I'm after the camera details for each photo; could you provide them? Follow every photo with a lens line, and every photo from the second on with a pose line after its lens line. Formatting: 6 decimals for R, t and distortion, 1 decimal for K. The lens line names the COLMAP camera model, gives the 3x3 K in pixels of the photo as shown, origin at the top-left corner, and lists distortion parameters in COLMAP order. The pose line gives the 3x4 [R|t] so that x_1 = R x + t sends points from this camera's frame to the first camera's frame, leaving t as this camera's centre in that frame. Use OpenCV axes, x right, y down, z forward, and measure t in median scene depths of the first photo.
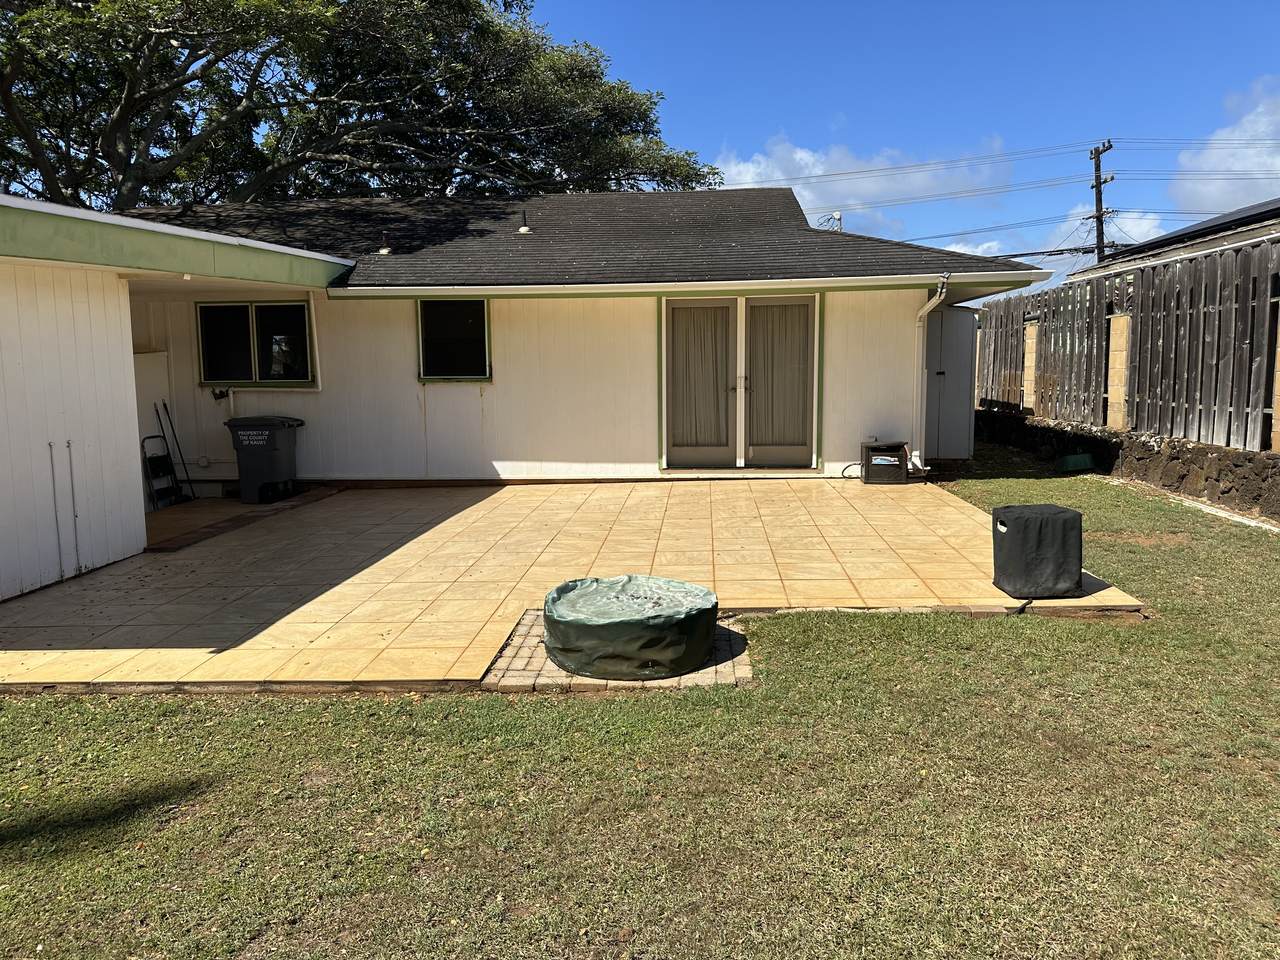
lens RADIAL K [[903.8, 0, 640.2], [0, 903.8, 480.4], [0, 0, 1]] dist [0.008256, -0.002252]
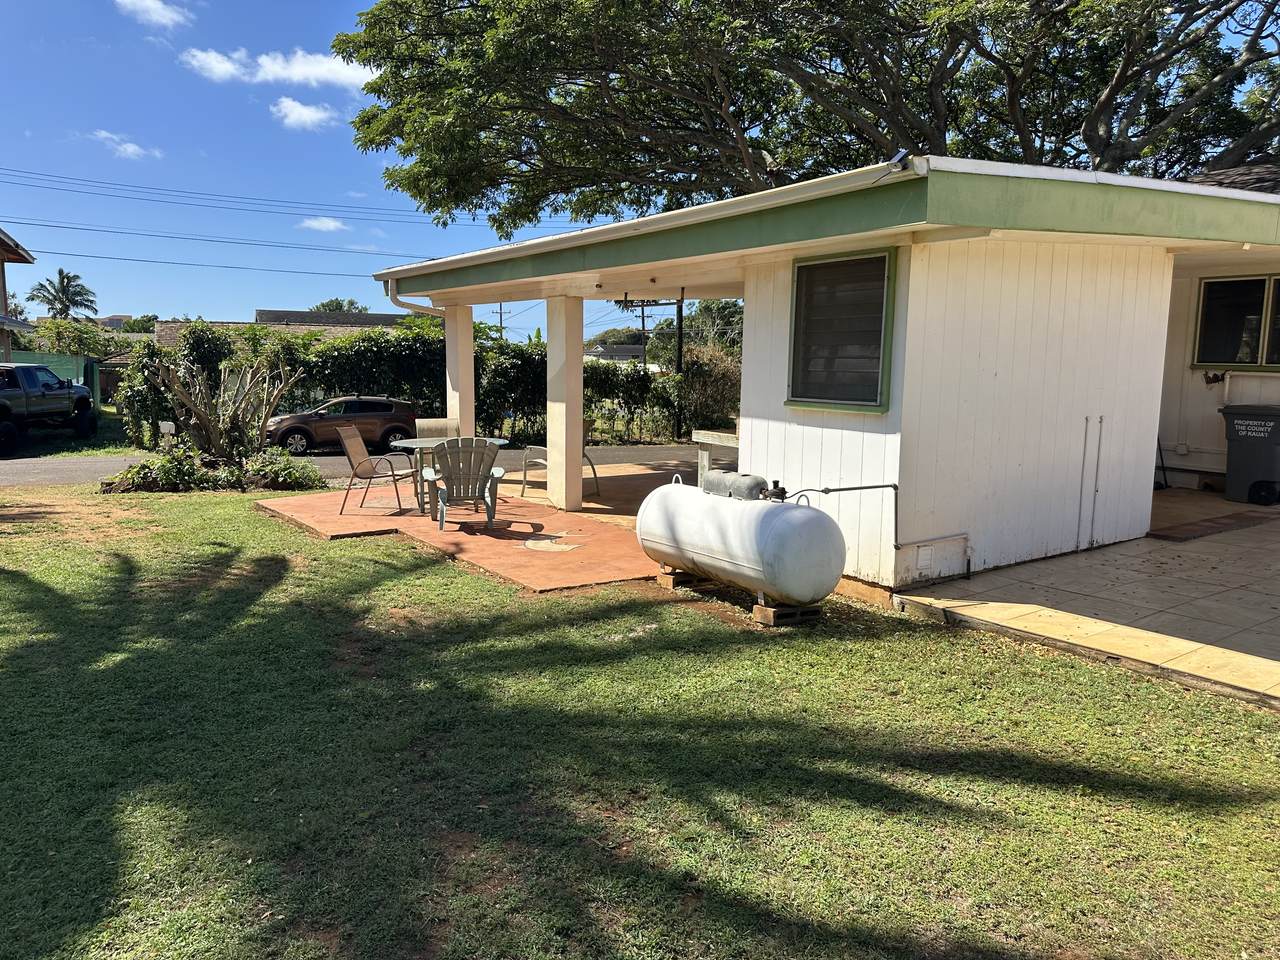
lens RADIAL K [[903.8, 0, 637.5], [0, 903.8, 476.3], [0, 0, 1]] dist [0.008256, -0.002252]
pose [[0.631882, 0.127731, -0.764467, -0.162052], [-0.119610, 0.990582, 0.066646, 0.016194], [0.765780, 0.049325, 0.641208, -0.039277]]
